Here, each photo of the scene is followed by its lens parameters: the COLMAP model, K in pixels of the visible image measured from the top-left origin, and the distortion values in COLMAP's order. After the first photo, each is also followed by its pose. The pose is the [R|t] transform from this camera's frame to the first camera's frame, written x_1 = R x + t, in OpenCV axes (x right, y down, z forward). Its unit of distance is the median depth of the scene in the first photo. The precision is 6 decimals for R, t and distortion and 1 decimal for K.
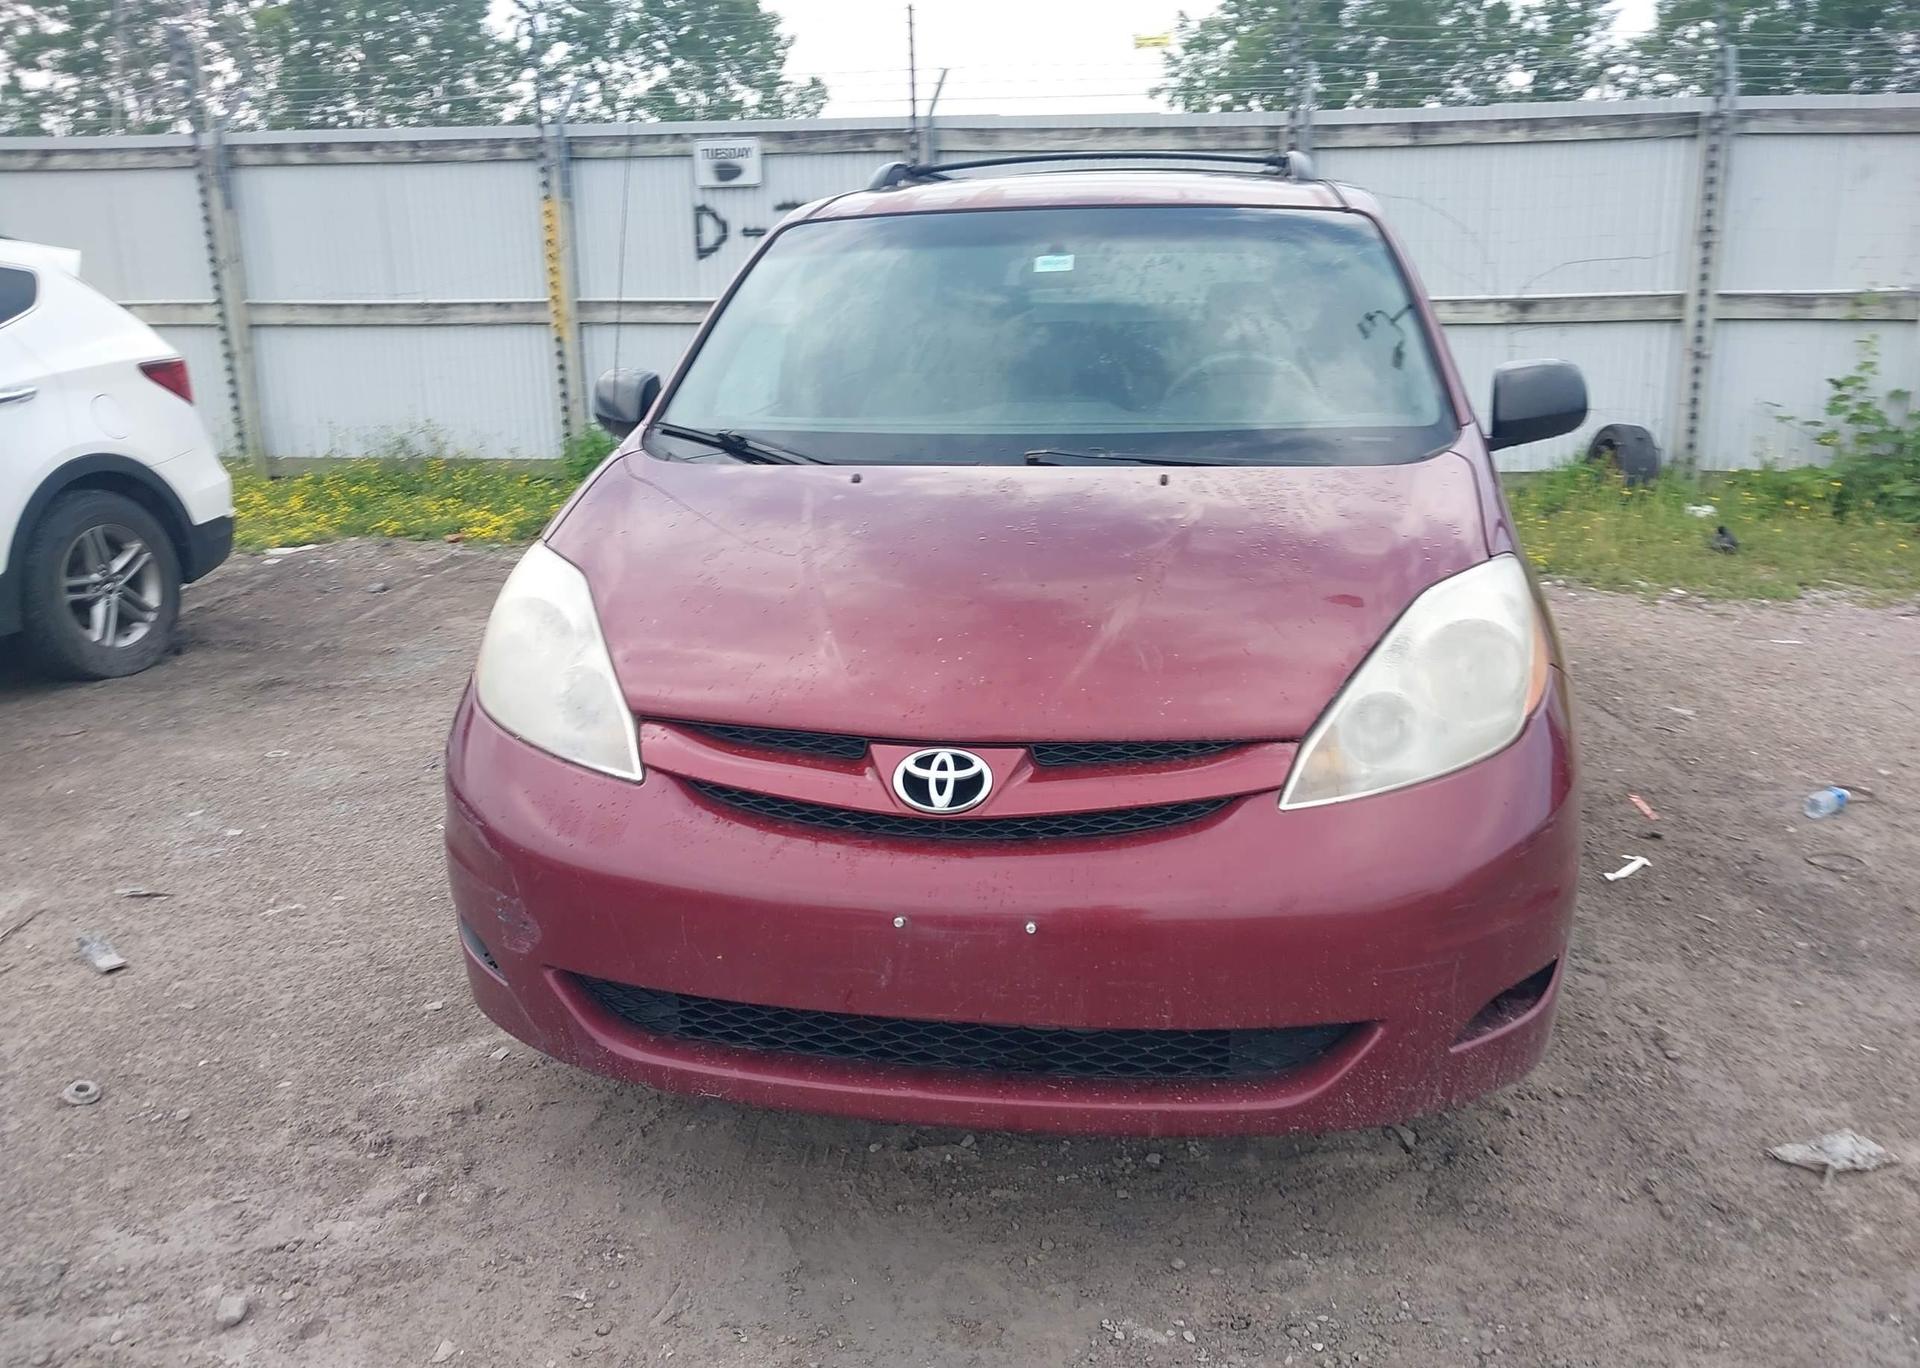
lens RADIAL K [[1504.2, 0, 963.7], [0, 1504.2, 671.8], [0, 0, 1]] dist [0.018924, -0.022410]
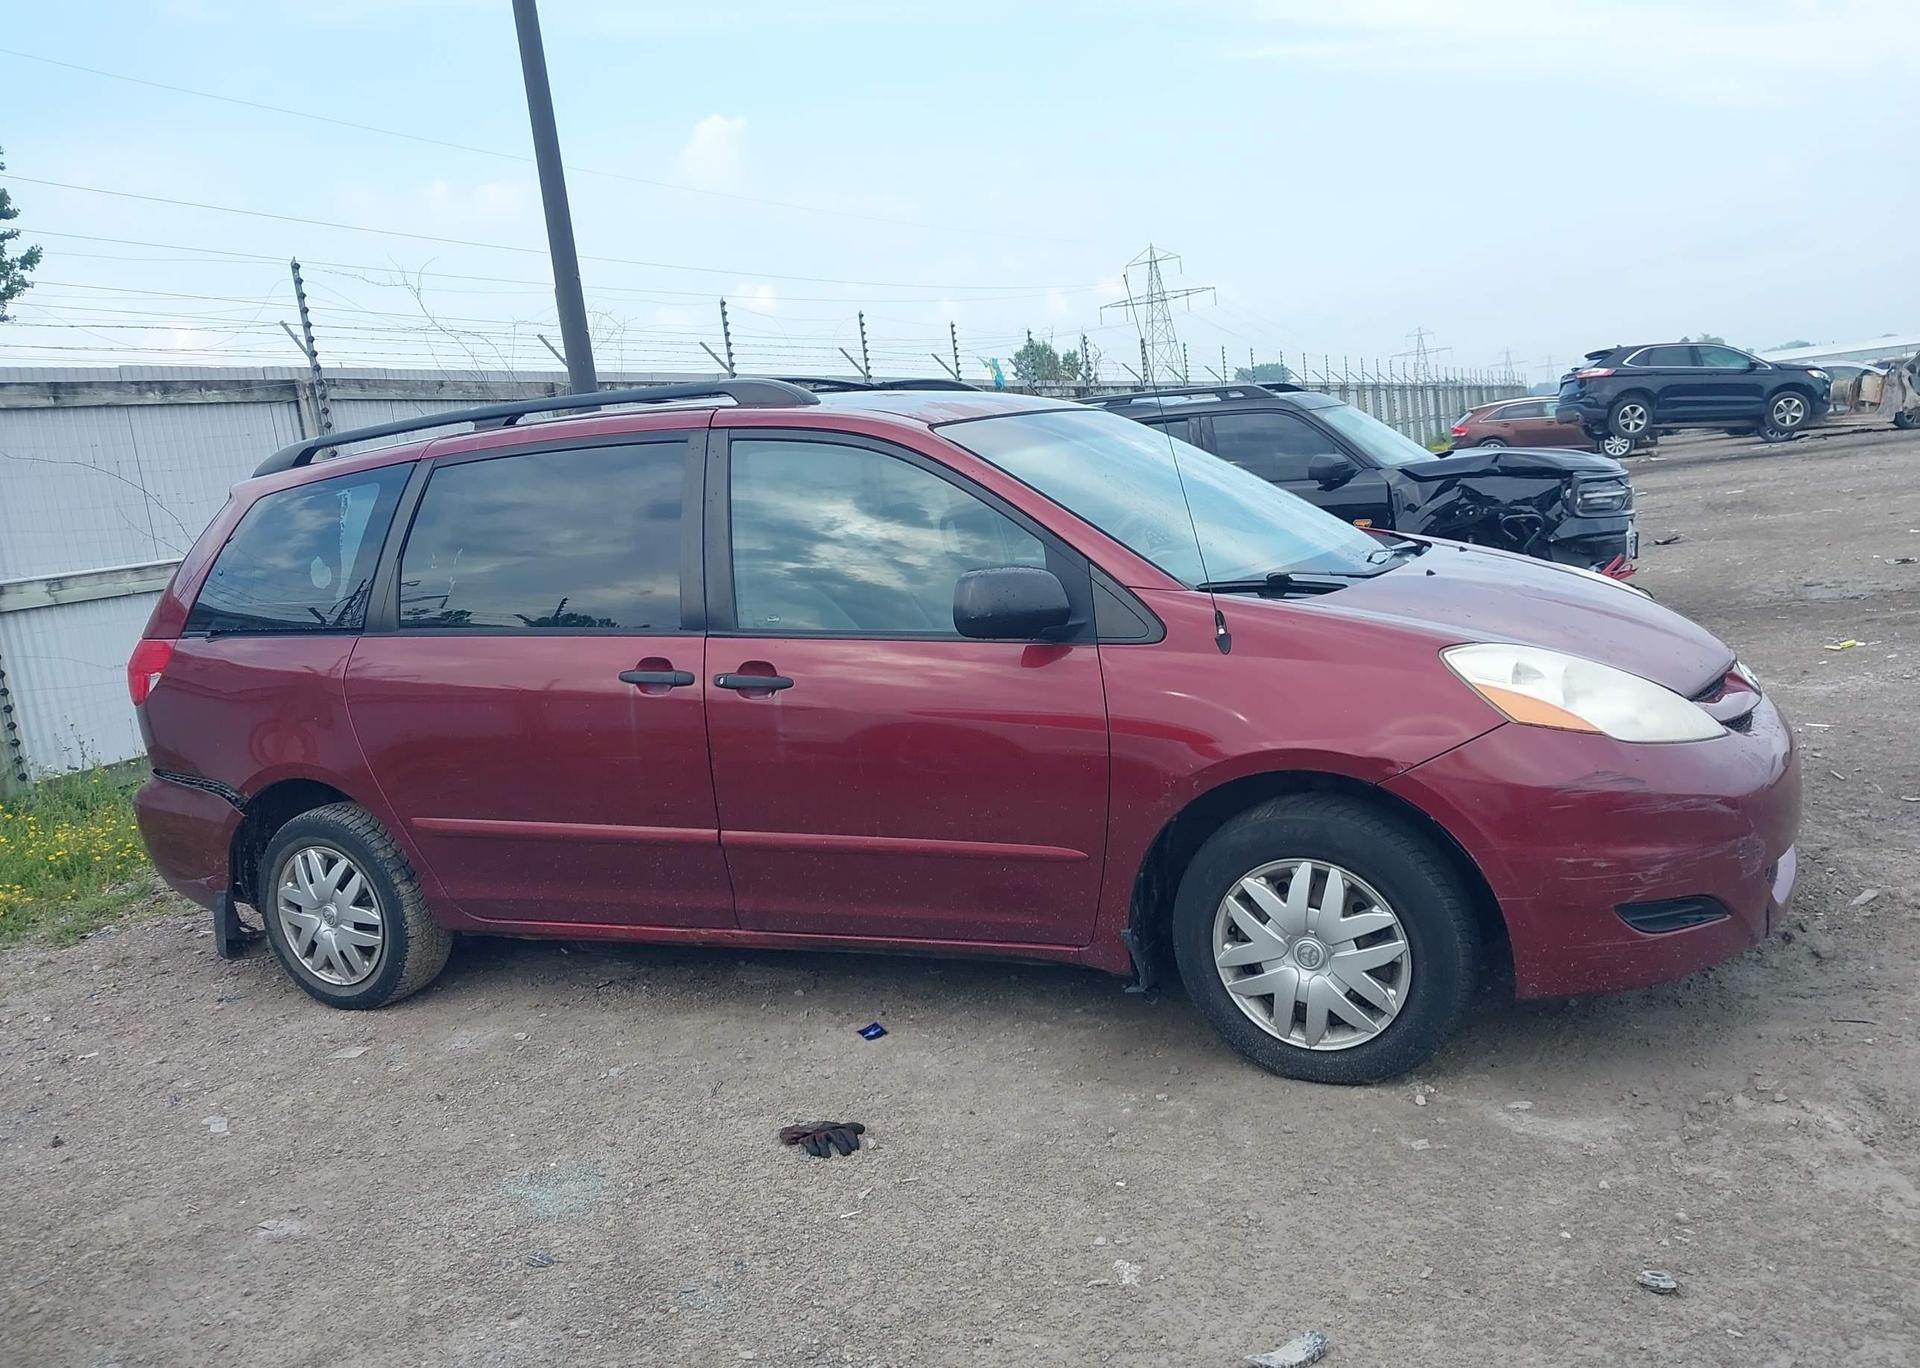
lens RADIAL K [[1504.2, 0, 929.4], [0, 1504.2, 695.9], [0, 0, 1]] dist [0.018924, -0.022410]
pose [[0.285987, -0.172208, 0.942633, -0.738328], [0.330293, 0.941149, 0.071729, -0.133599], [-0.899510, 0.290831, 0.326035, 0.485550]]
